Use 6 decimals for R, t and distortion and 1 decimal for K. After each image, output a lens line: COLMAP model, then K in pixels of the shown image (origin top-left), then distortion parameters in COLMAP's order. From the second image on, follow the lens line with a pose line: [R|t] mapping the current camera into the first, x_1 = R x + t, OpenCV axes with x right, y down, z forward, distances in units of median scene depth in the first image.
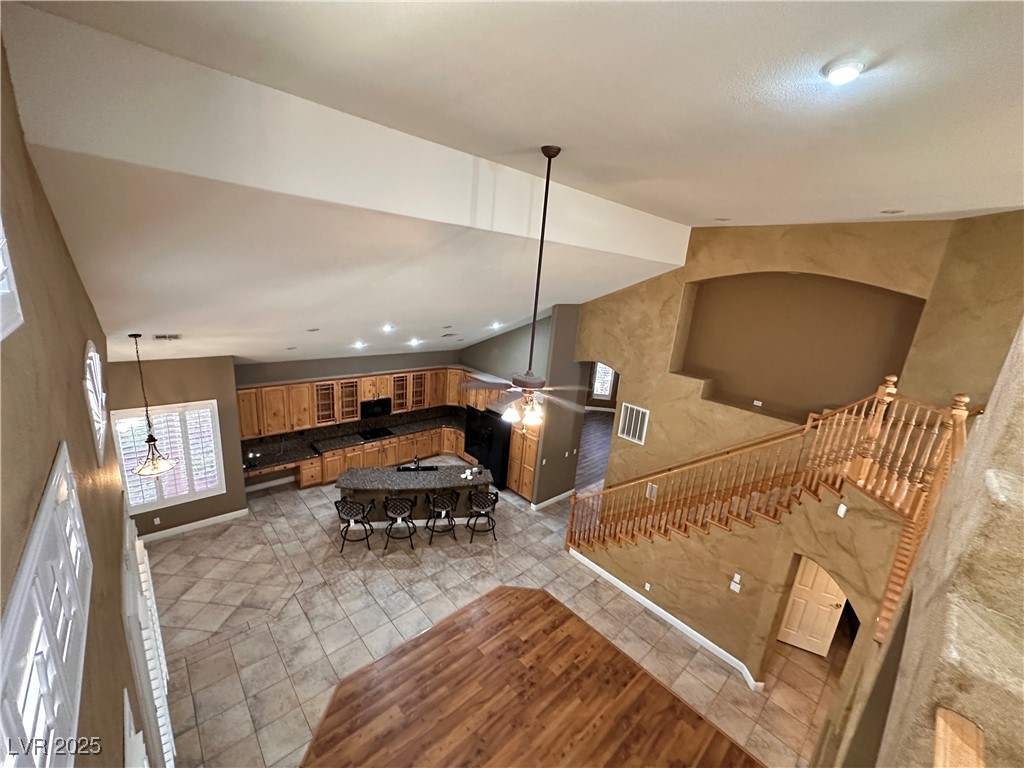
lens RADIAL K [[407.6, 0, 514.9], [0, 407.6, 384.0], [0, 0, 1]] dist [-0.004255, 0.000450]
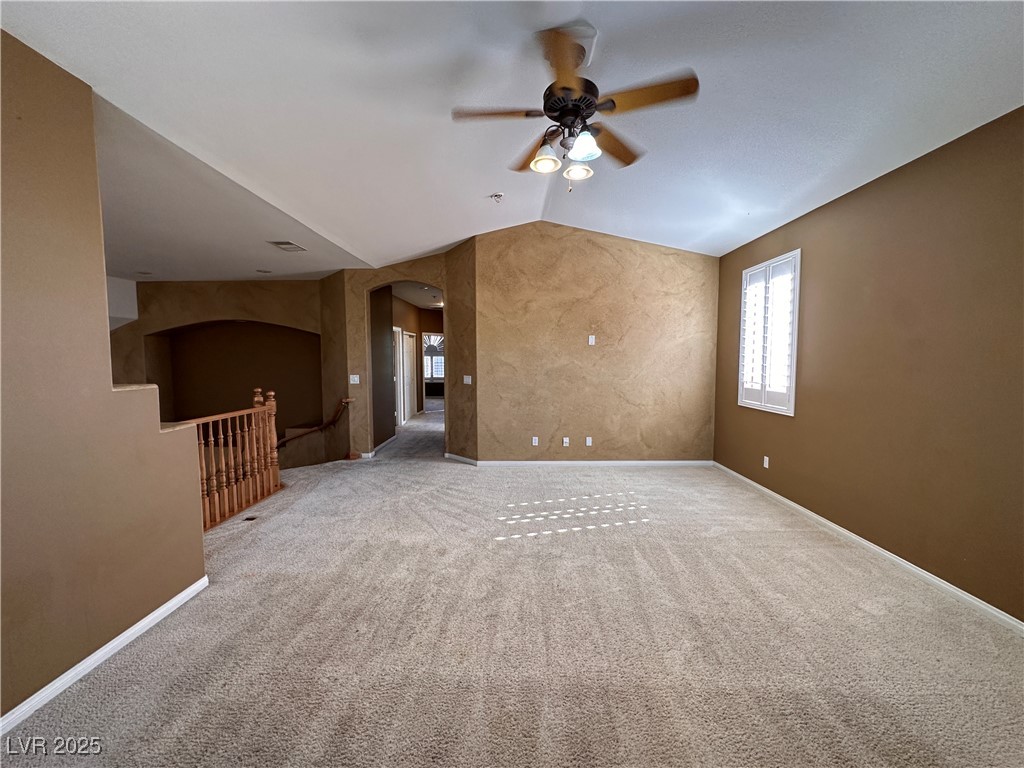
lens RADIAL K [[407.6, 0, 513.7], [0, 407.6, 389.5], [0, 0, 1]] dist [-0.004255, 0.000450]
pose [[0.687157, -0.137616, 0.713356, 0.311115], [0.240721, 0.969558, -0.044839, 0.135018], [-0.685470, 0.202532, 0.699366, -0.269257]]
